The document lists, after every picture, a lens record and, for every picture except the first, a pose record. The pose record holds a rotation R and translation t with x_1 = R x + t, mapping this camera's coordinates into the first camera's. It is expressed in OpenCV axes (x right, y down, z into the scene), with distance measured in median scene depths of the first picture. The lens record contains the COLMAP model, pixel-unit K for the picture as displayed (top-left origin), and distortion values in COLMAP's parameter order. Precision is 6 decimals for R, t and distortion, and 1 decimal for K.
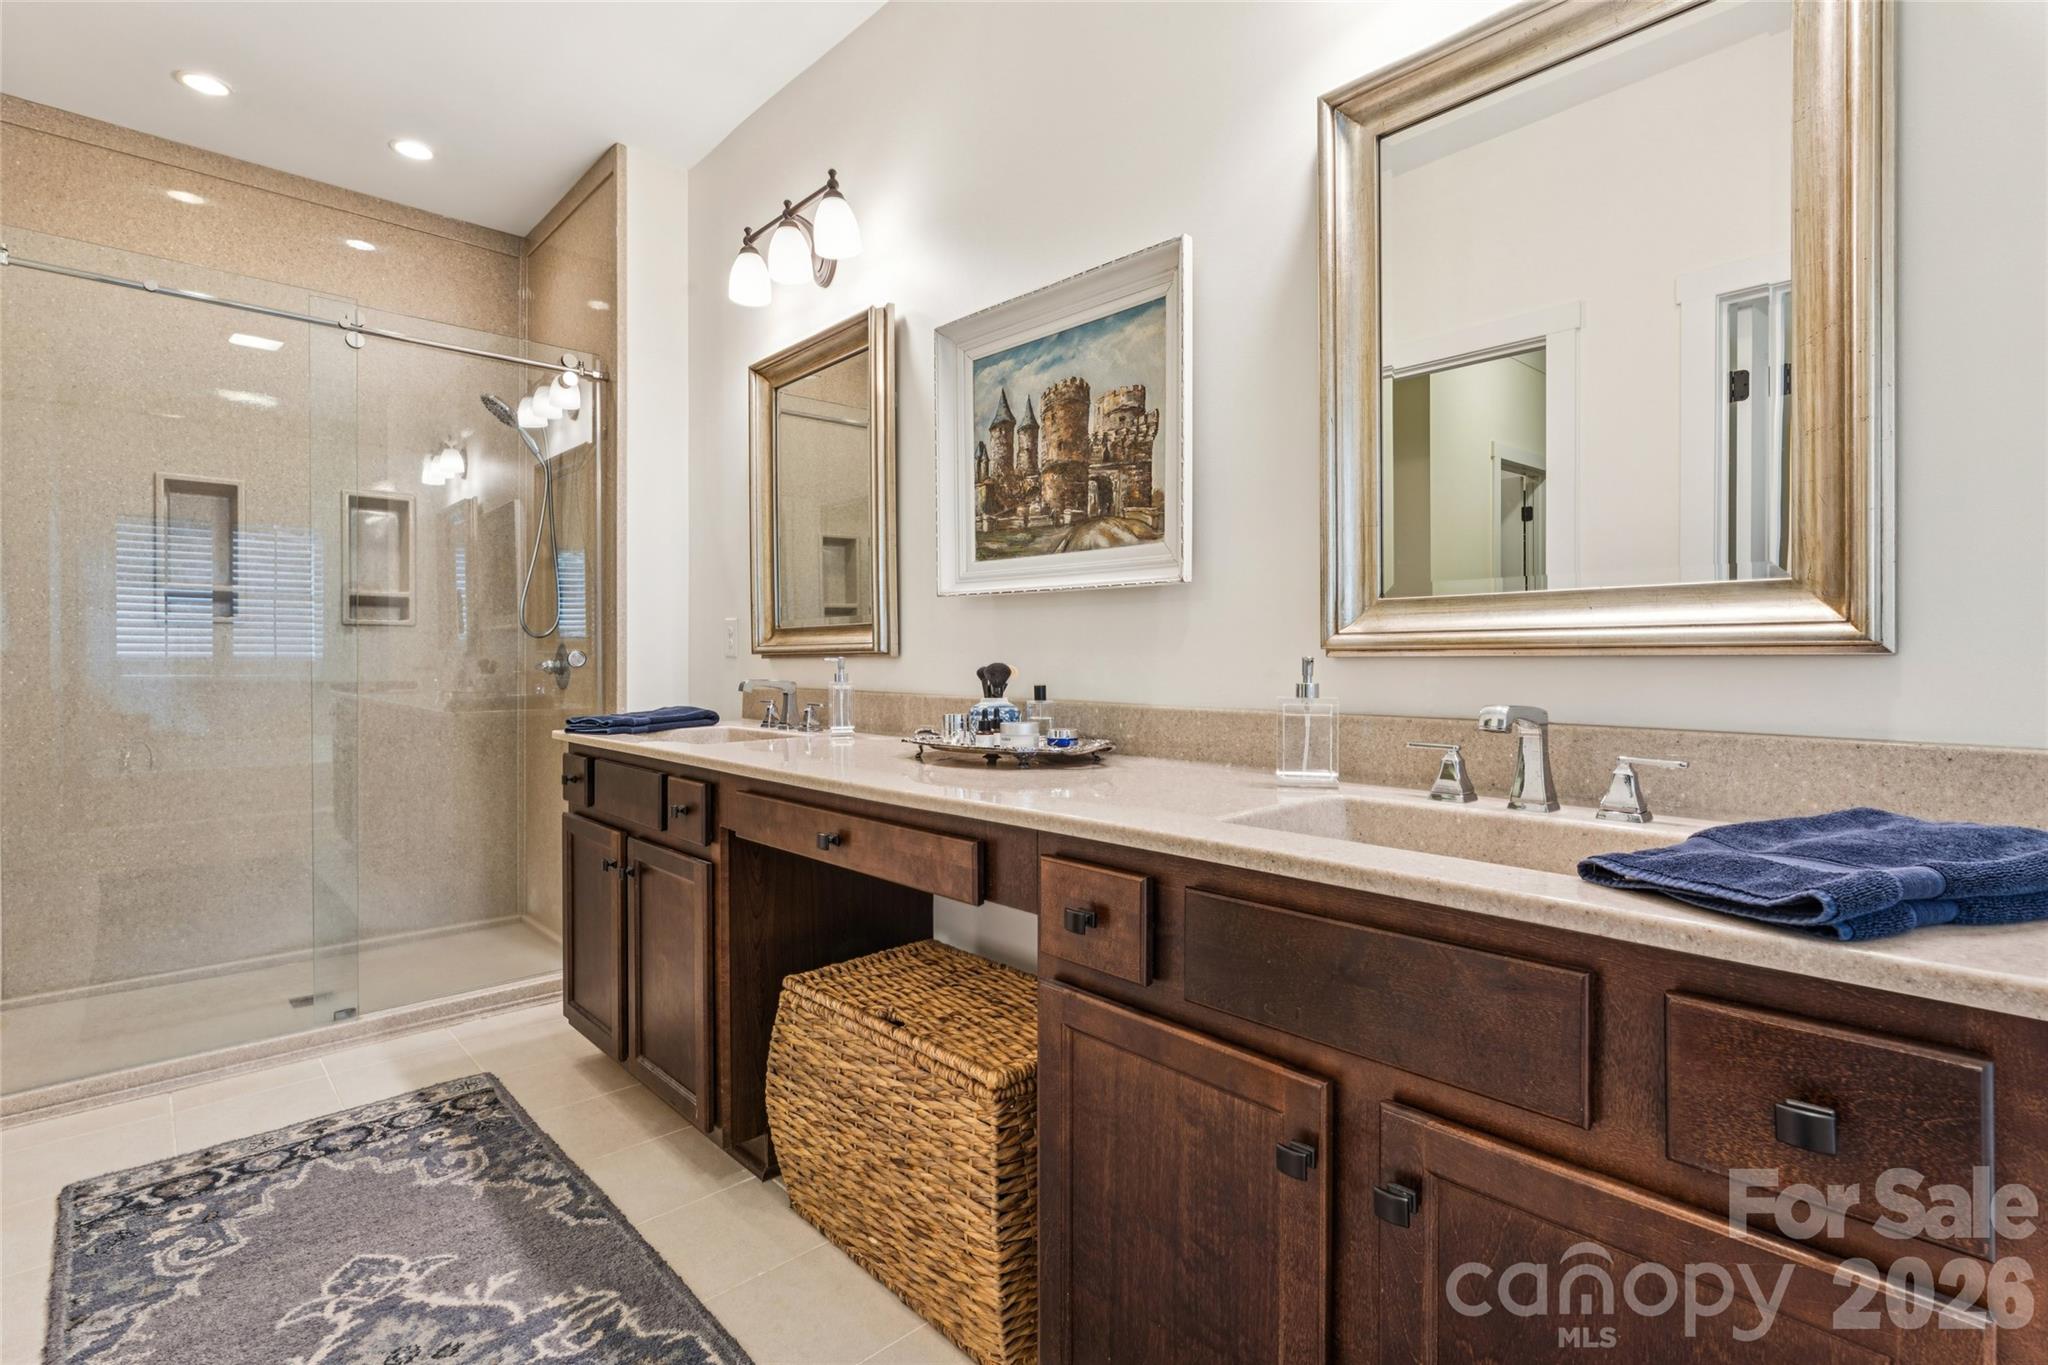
lens RADIAL K [[956.2, 0, 1017.9], [0, 956.2, 664.4], [0, 0, 1]] dist [-0.001331, -0.000228]
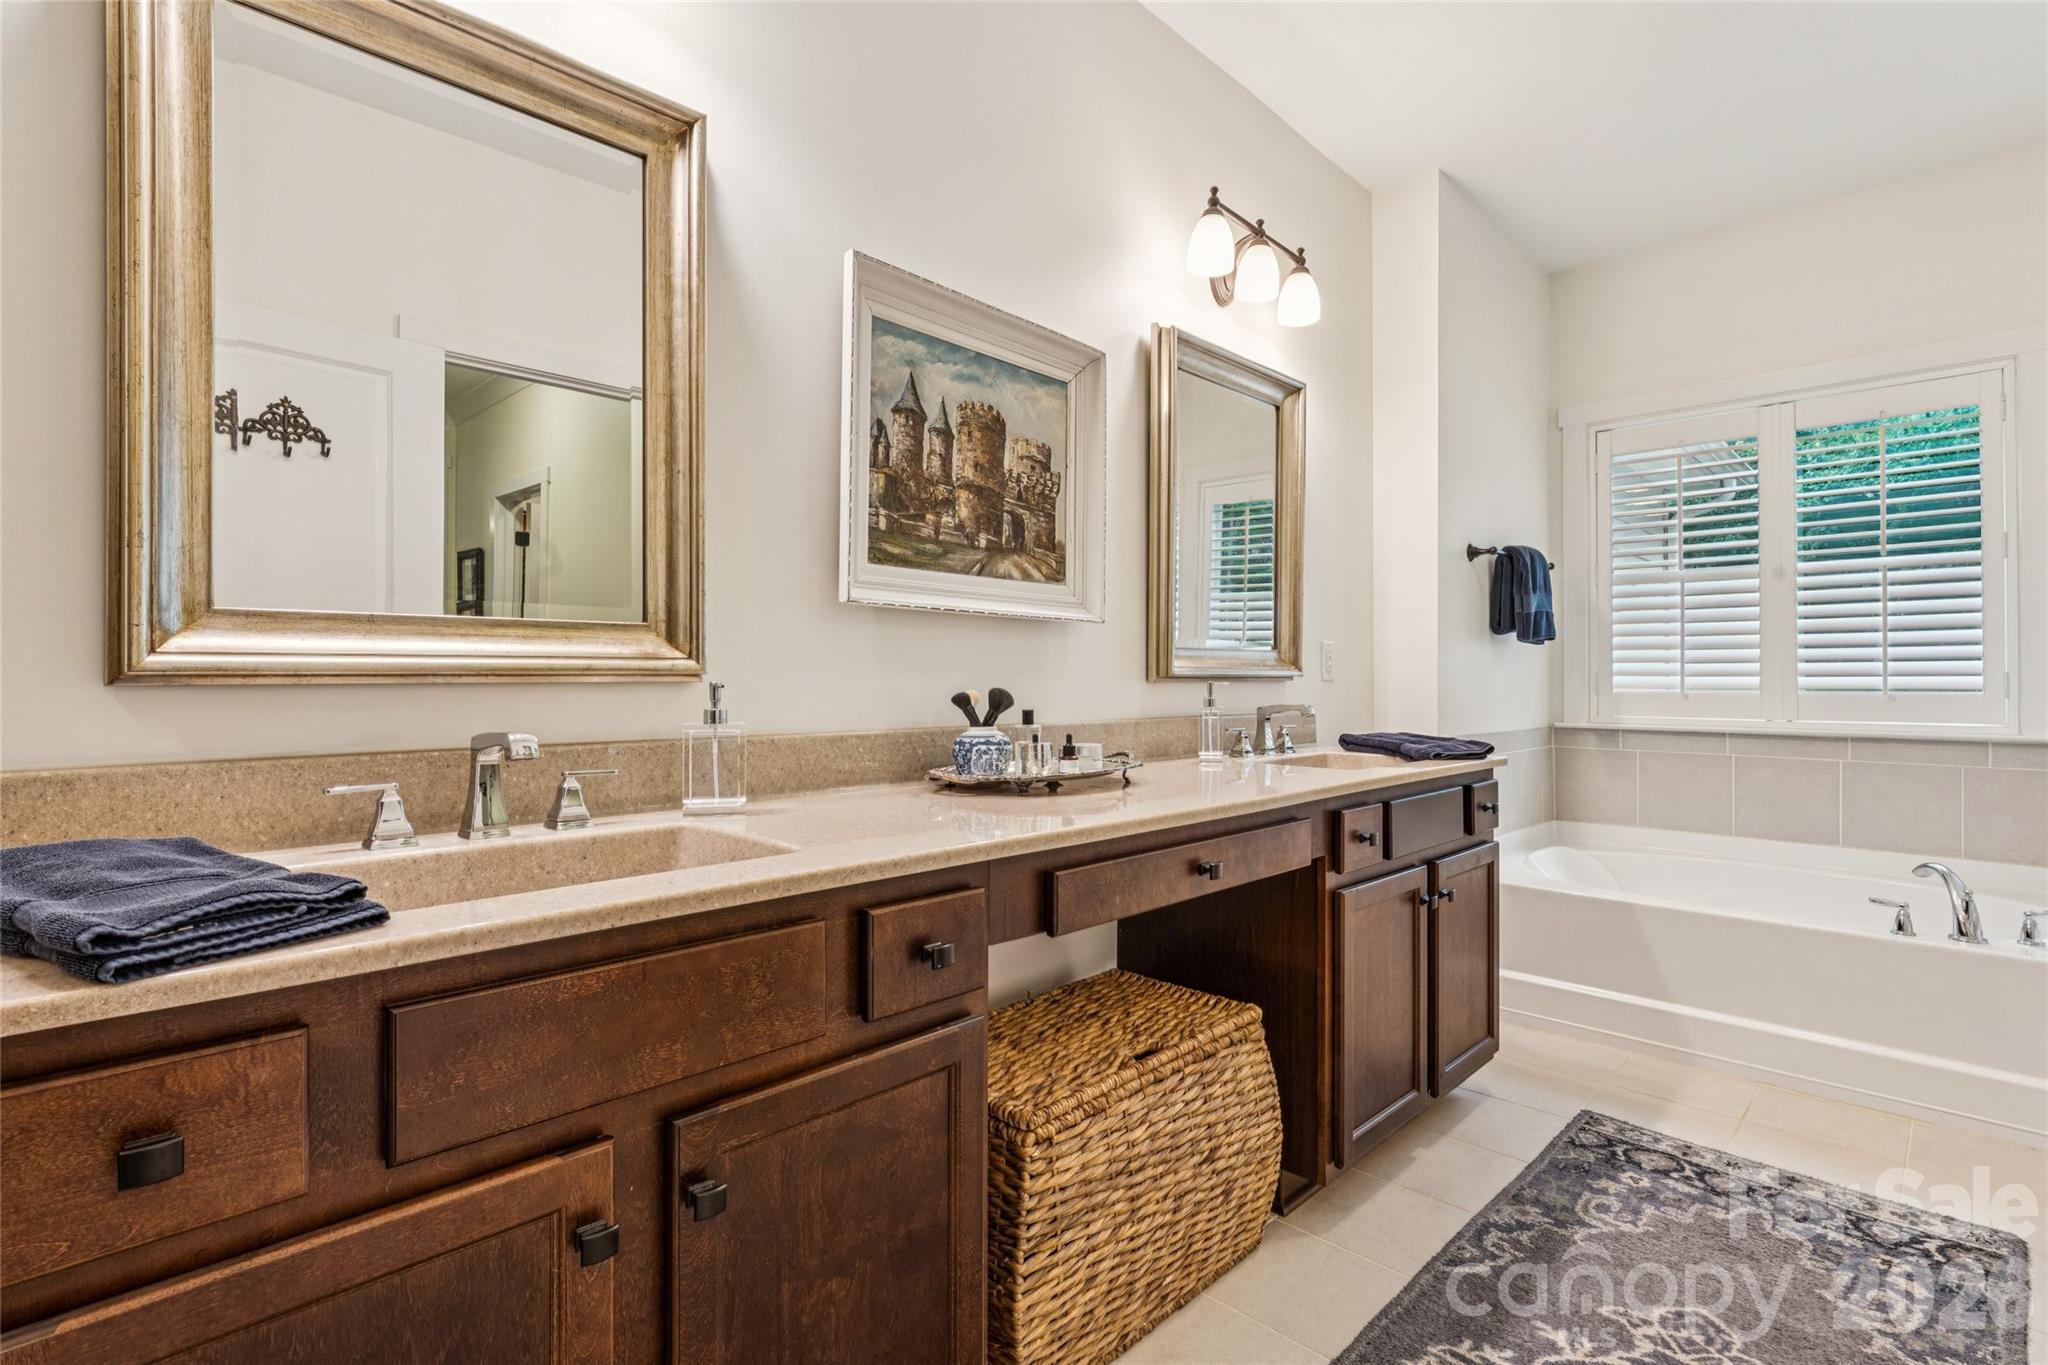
lens RADIAL K [[956.2, 0, 1017.9], [0, 956.2, 684.8], [0, 0, 1]] dist [-0.001331, -0.000228]
pose [[-0.033734, -0.000016, 0.999431, -0.937033], [0.009607, 0.999954, 0.000340, -0.004309], [-0.999385, 0.009613, -0.033733, 0.988910]]
